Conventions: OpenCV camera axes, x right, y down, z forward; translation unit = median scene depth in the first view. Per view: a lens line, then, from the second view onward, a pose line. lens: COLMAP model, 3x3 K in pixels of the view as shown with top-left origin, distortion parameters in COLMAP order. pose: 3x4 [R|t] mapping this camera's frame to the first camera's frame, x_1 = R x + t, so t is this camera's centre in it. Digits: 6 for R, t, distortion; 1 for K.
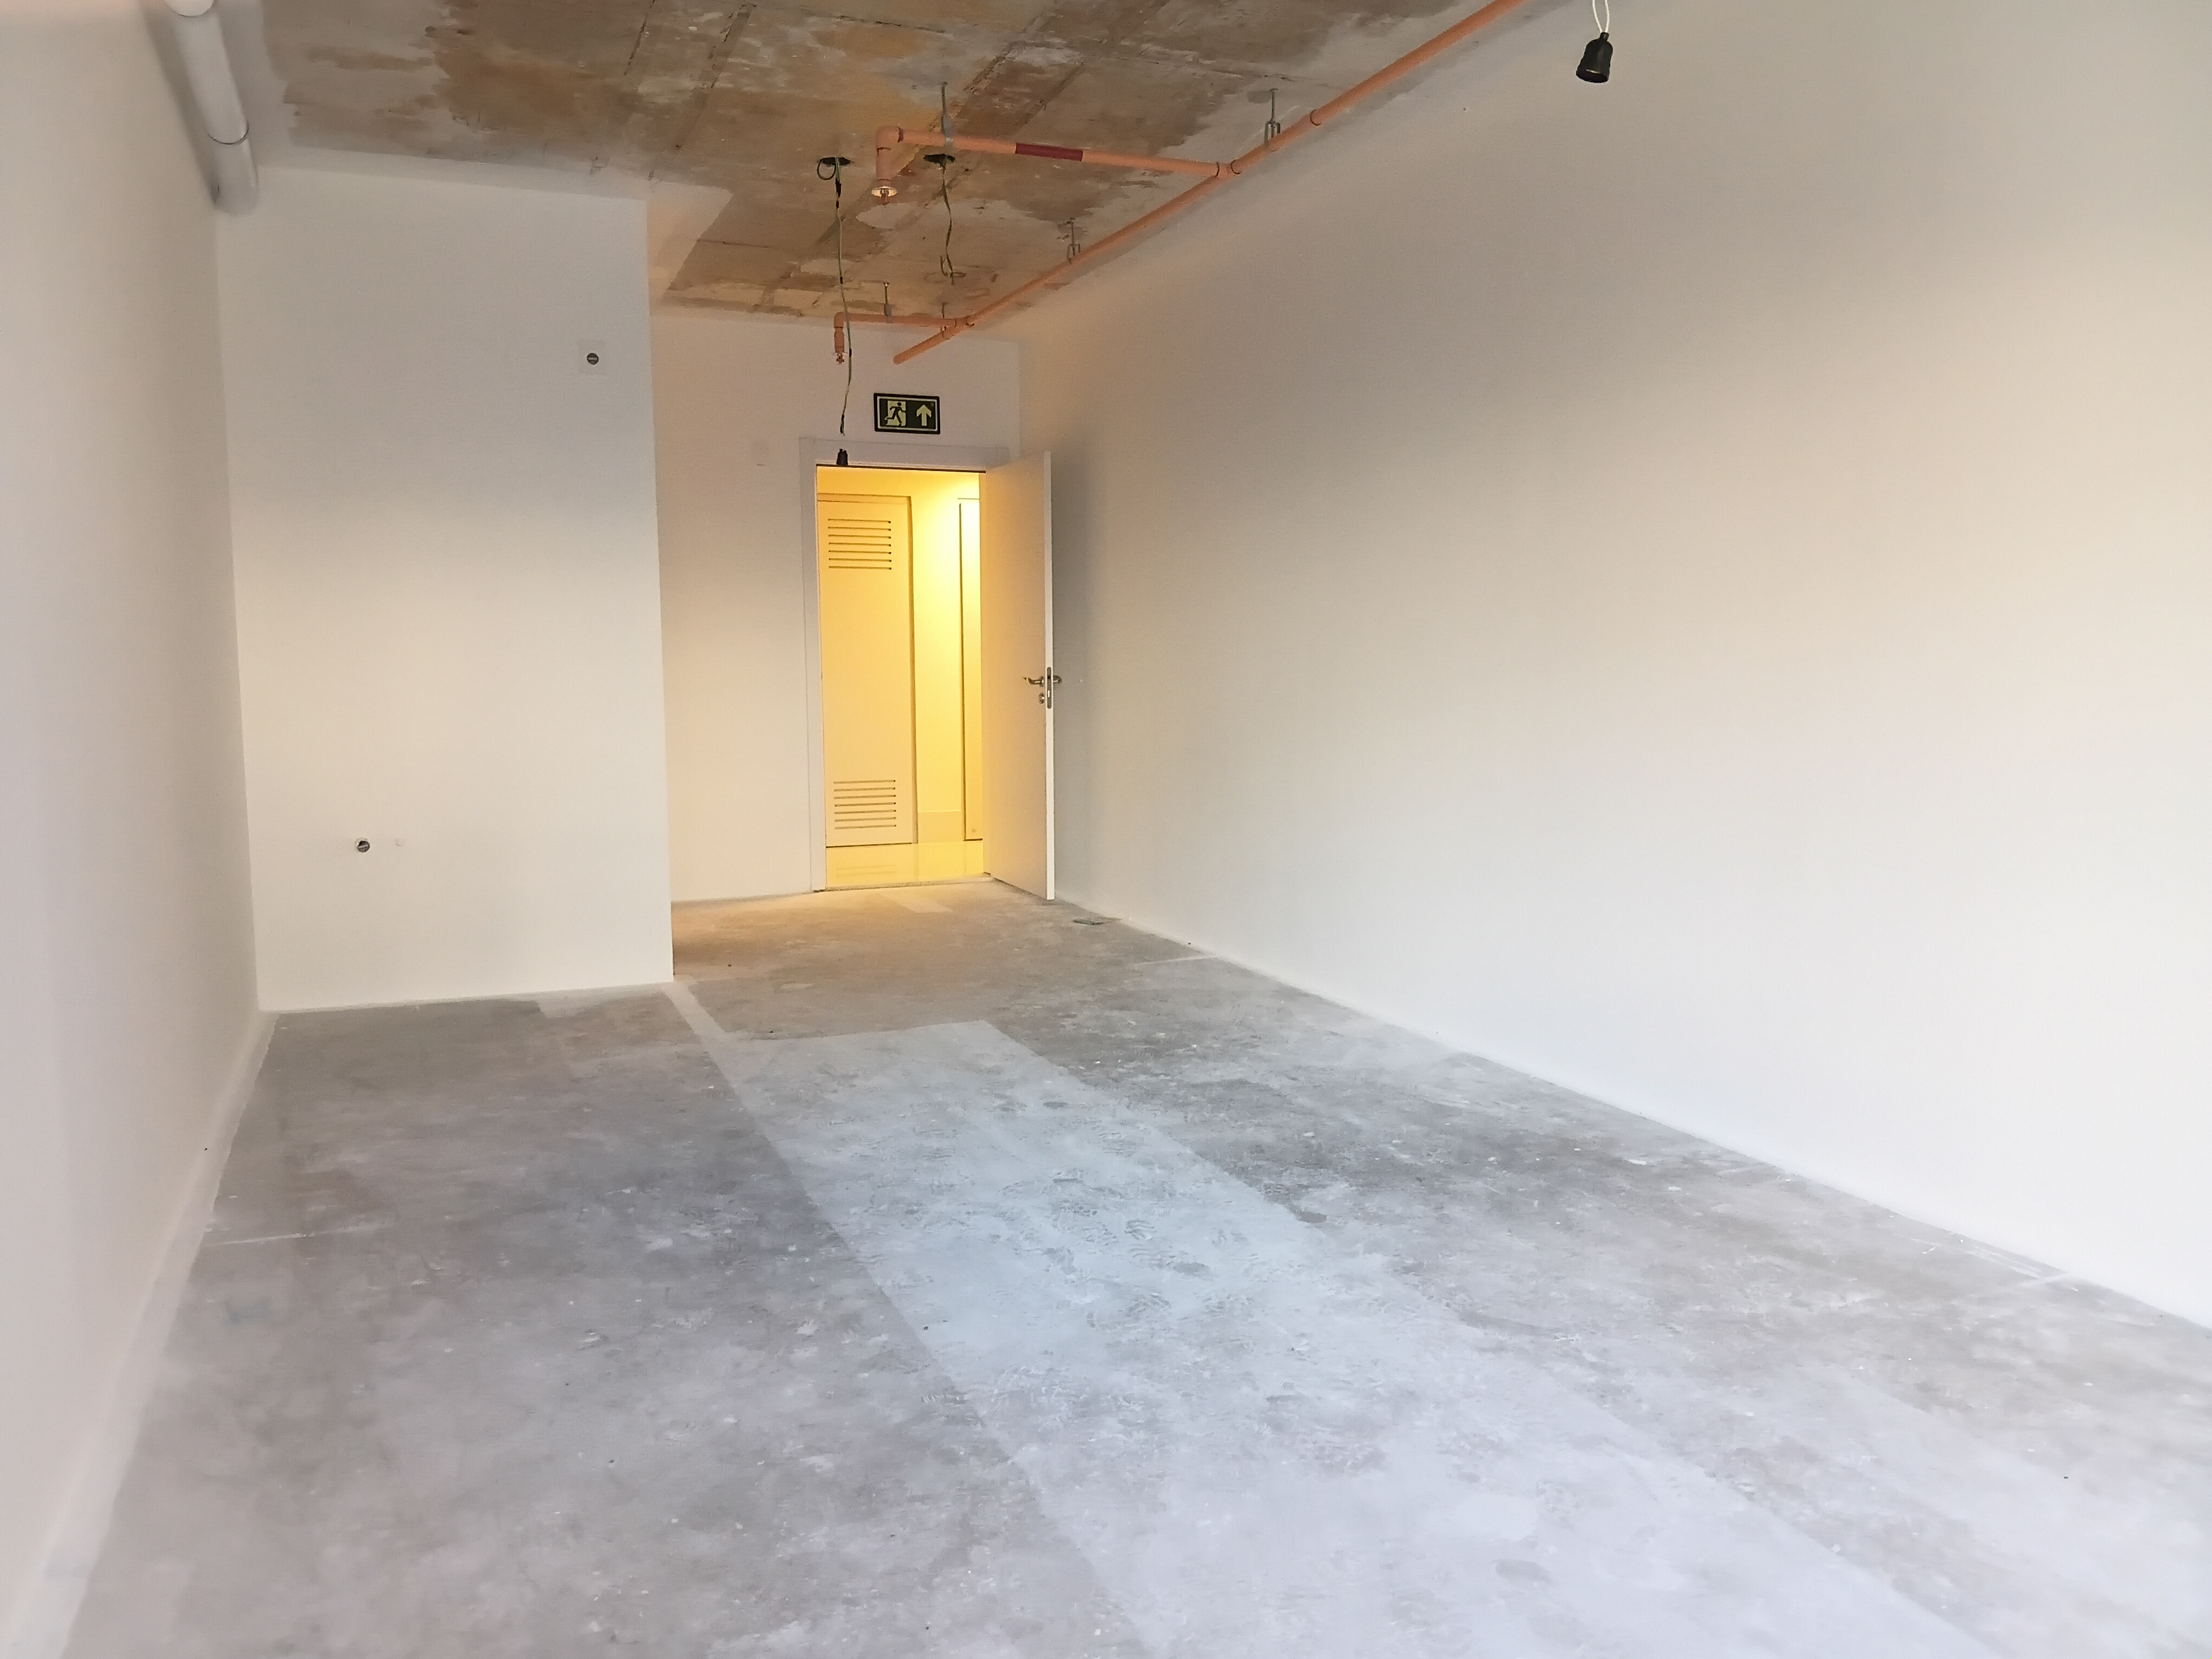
lens RADIAL K [[1712.4, 0, 1106.0], [0, 1712.4, 829.5], [0, 0, 1]] dist [0.104346, -0.225489]
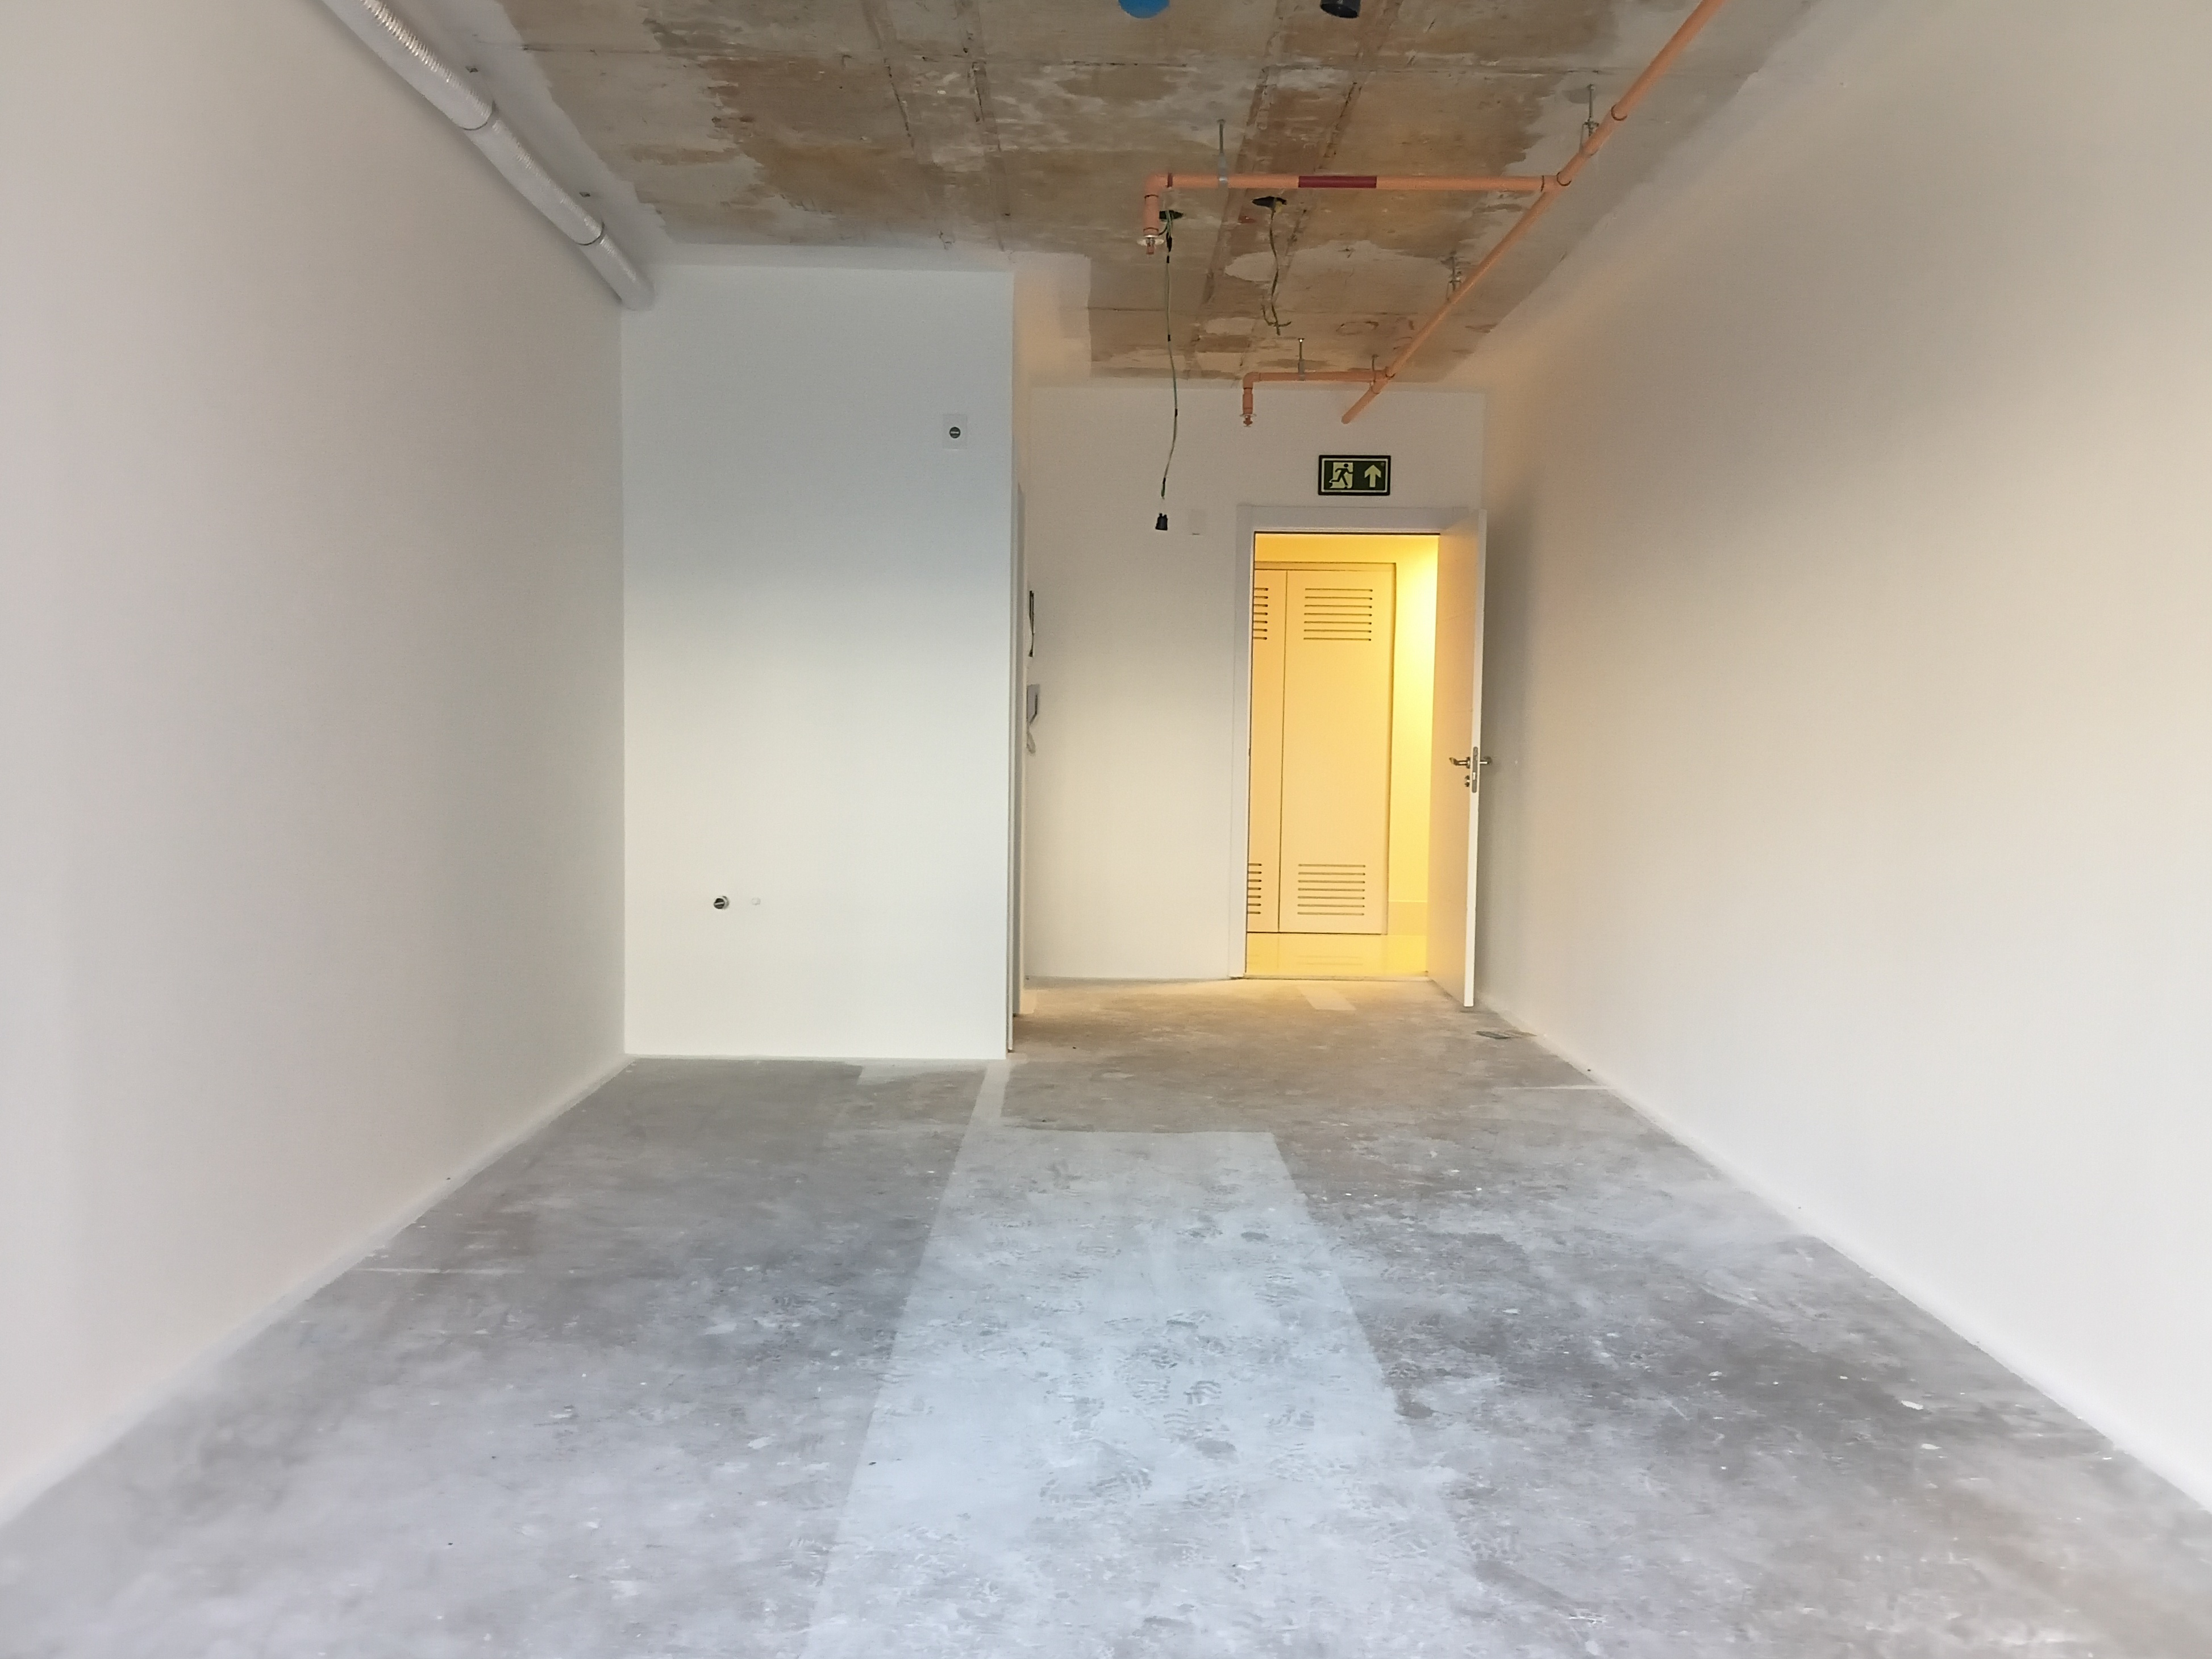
lens RADIAL K [[1788.3, 0, 1106.0], [0, 1788.3, 829.5], [0, 0, 1]] dist [0.089437, -0.190215]
pose [[0.925711, 0.039441, -0.376171, 0.250220], [-0.057130, 0.997718, -0.035981, -0.011972], [0.373893, 0.054799, 0.925852, 0.105611]]
